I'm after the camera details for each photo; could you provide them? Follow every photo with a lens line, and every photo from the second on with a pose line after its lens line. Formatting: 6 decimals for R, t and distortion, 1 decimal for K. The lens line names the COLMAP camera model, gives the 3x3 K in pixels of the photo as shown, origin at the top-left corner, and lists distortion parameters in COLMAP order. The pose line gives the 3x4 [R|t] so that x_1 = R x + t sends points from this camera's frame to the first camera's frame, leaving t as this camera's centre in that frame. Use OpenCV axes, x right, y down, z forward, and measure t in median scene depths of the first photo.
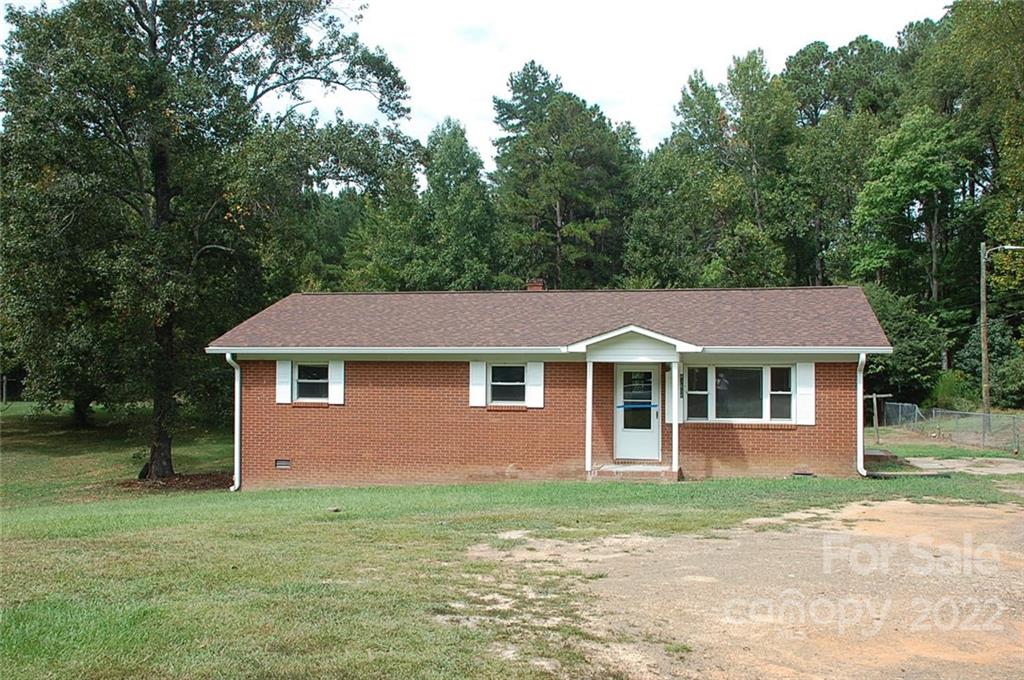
lens RADIAL K [[1012.6, 0, 512.0], [0, 1012.6, 340.0], [0, 0, 1]] dist [-0.000510, -0.005802]
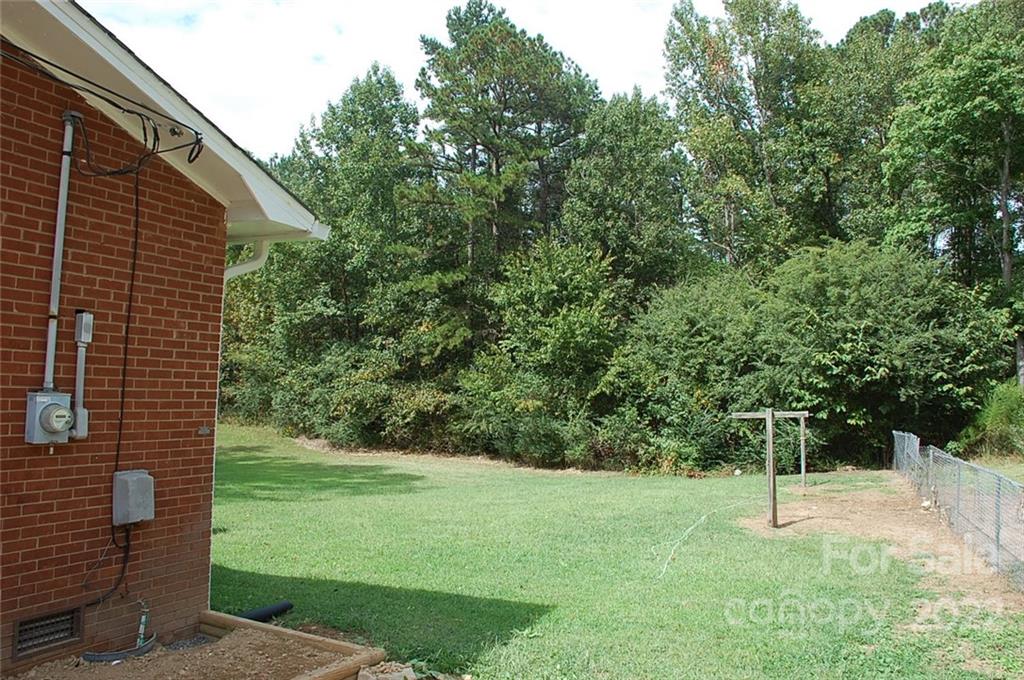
lens RADIAL K [[770.1, 0, 512.0], [0, 770.1, 340.0], [0, 0, 1]] dist [-0.067019, 0.006694]
pose [[0.971511, 0.023618, -0.235815, 0.215392], [-0.028491, 0.999445, -0.017278, 0.019109], [0.235276, 0.023505, 0.971644, 0.430434]]
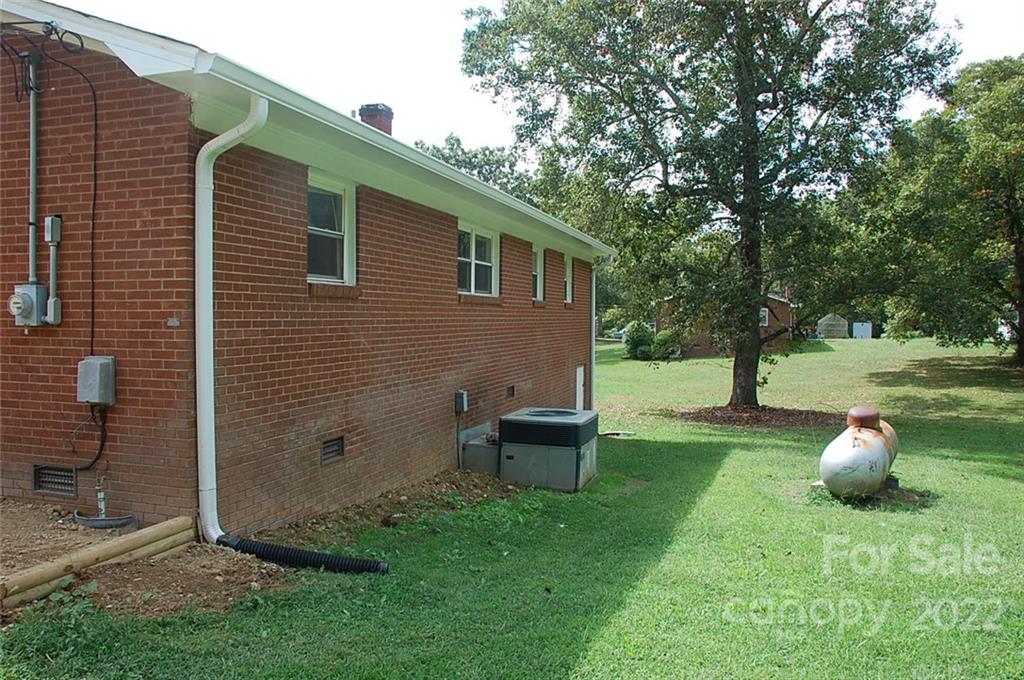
lens RADIAL K [[770.1, 0, 512.0], [0, 770.1, 340.0], [0, 0, 1]] dist [-0.067019, 0.006694]
pose [[-0.071792, 0.022854, -0.997158, 0.476404], [0.036383, 0.999132, 0.020280, 0.143681], [0.996756, -0.034824, -0.072561, 1.722717]]
